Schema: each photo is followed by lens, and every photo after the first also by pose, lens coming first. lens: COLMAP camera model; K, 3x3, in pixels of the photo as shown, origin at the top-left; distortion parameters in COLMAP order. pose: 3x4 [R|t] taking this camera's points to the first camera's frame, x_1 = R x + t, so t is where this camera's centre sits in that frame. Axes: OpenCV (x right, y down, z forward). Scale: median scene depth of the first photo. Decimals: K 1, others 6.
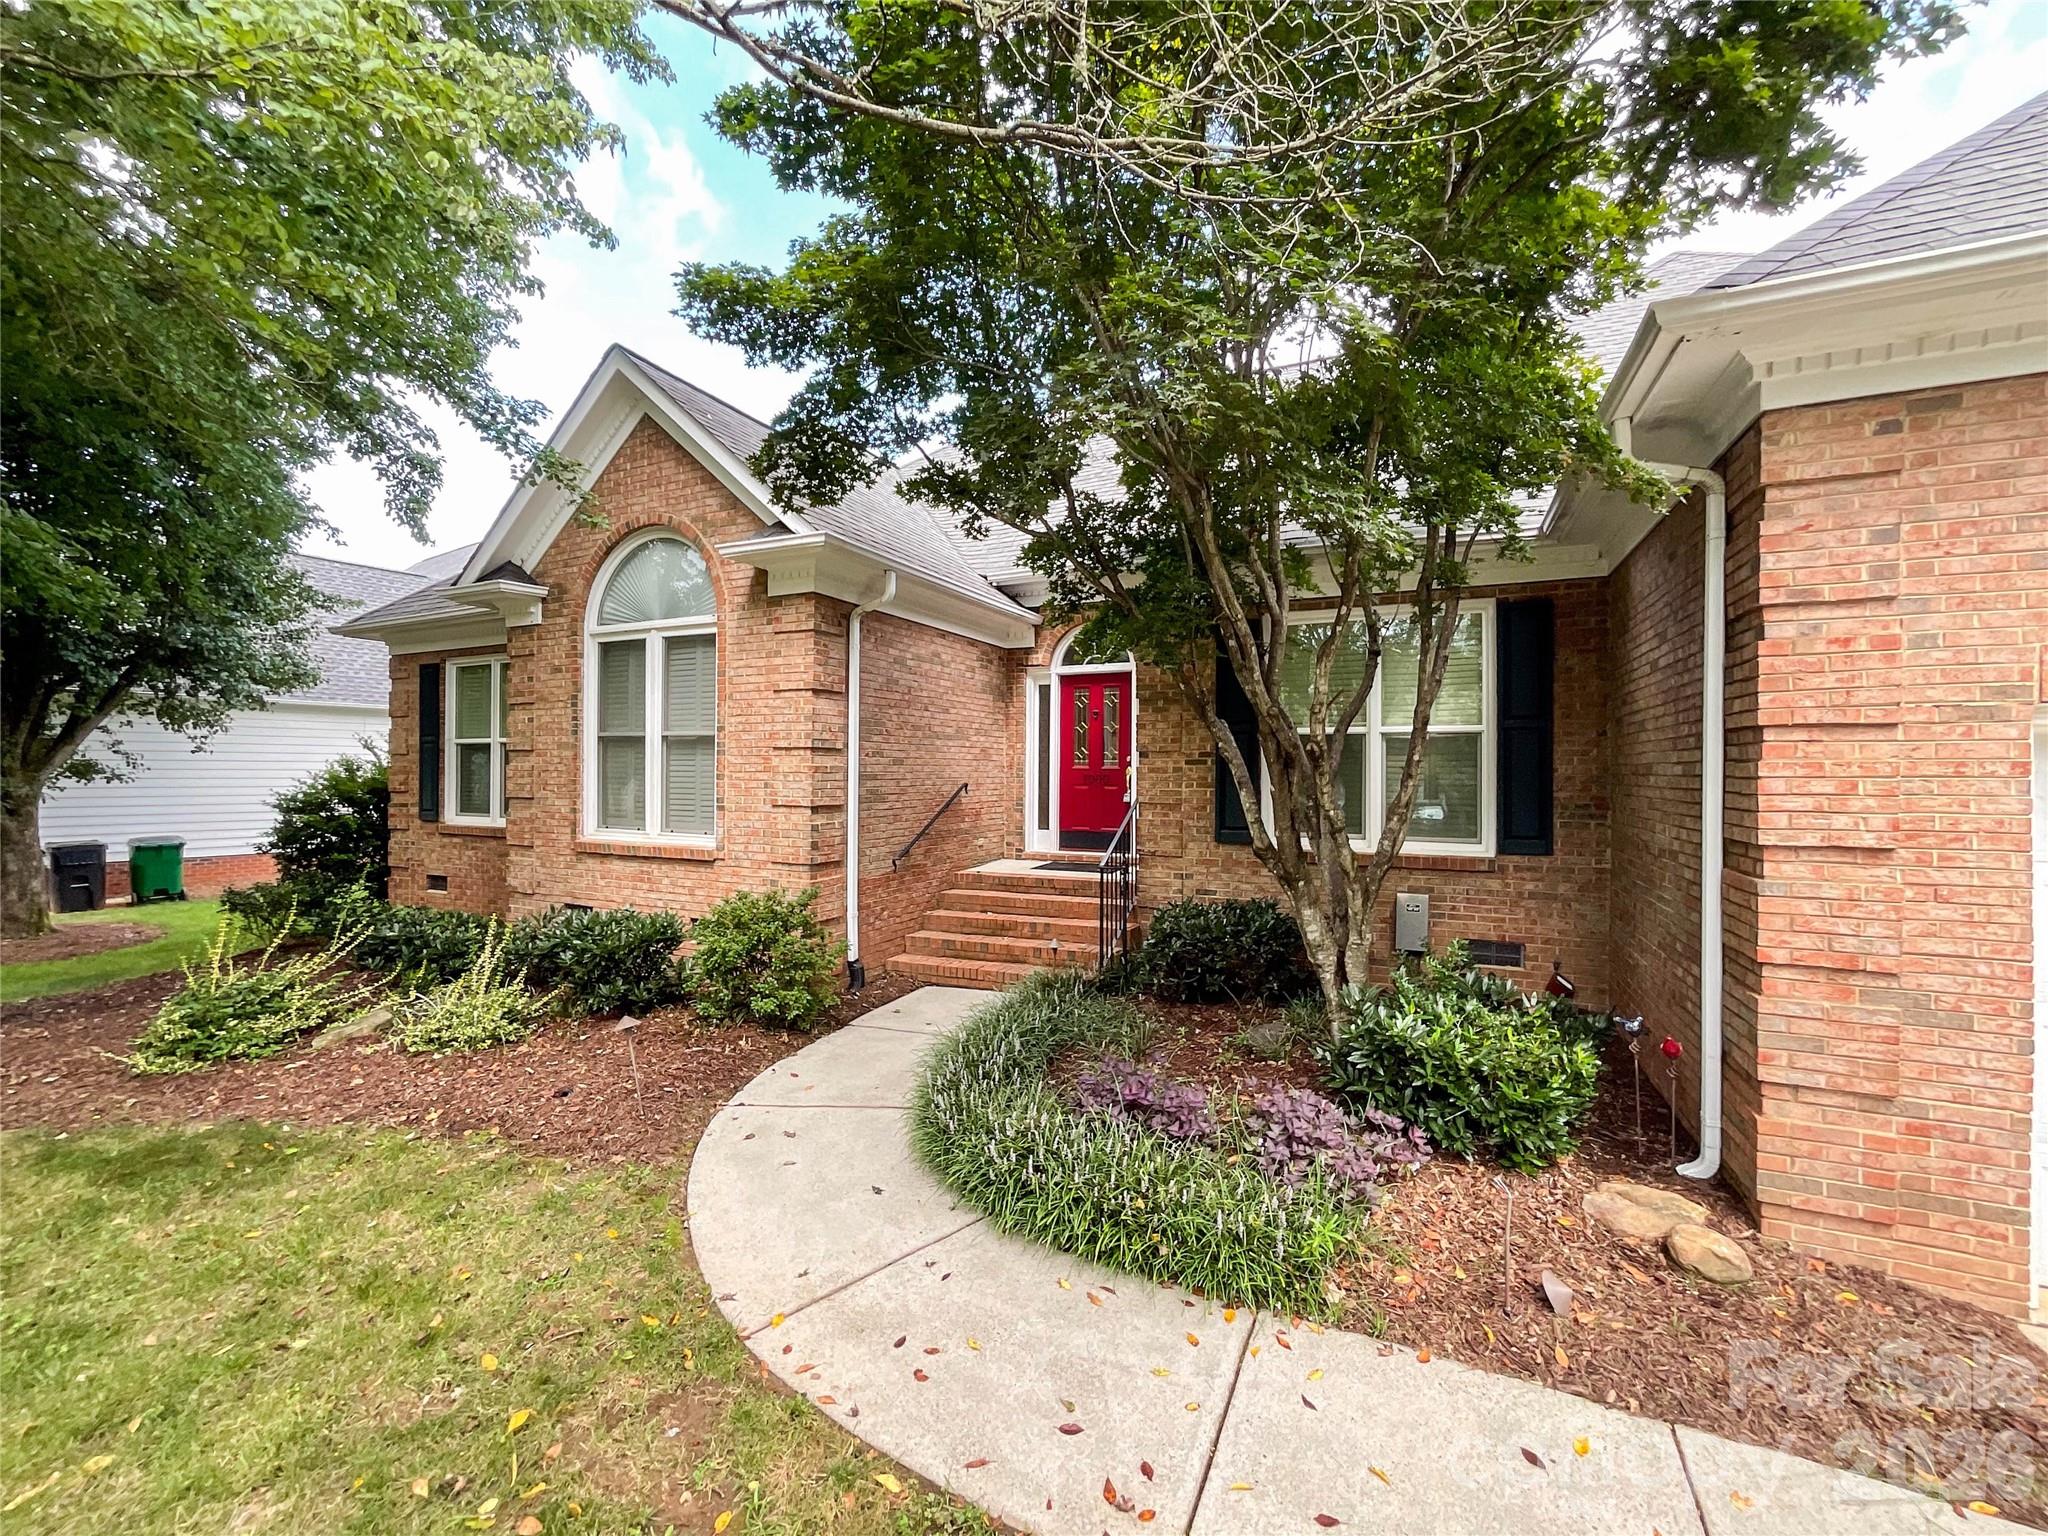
lens RADIAL K [[878.7, 0, 1024.0], [0, 878.7, 768.0], [0, 0, 1]] dist [-0.002473, -0.000151]
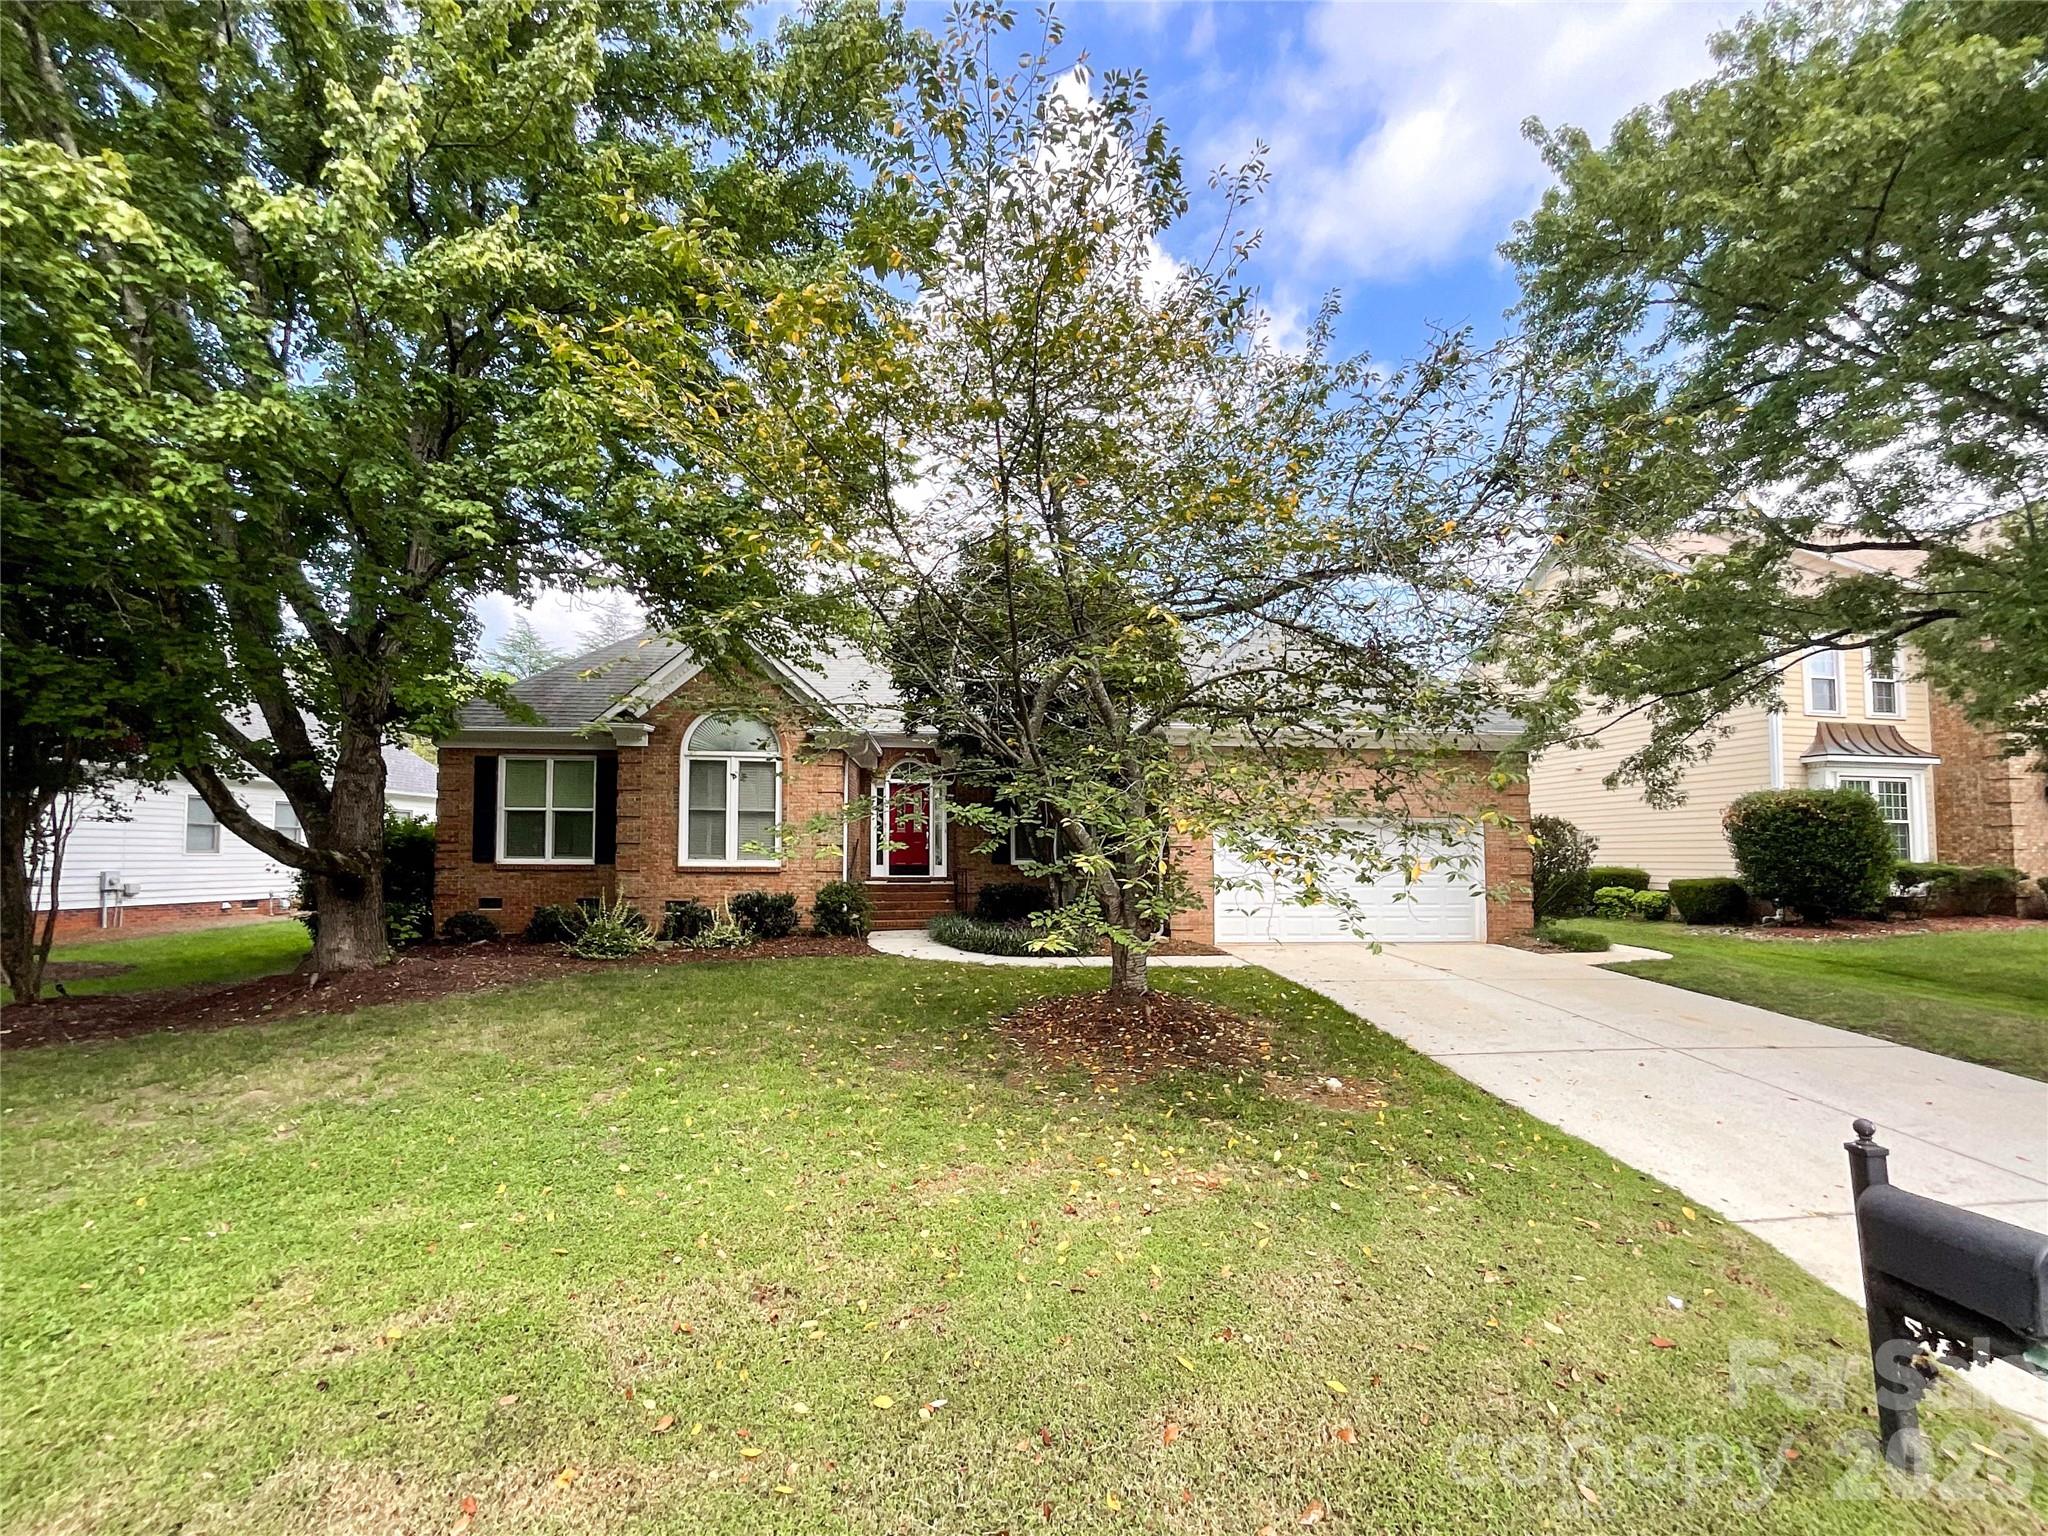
lens RADIAL K [[878.7, 0, 1024.0], [0, 878.7, 768.0], [0, 0, 1]] dist [-0.002473, -0.000151]
pose [[0.862187, 0.055293, 0.503564, -0.834322], [-0.005631, 0.995010, -0.099615, 0.058790], [-0.506559, 0.083051, 0.858196, -0.999916]]
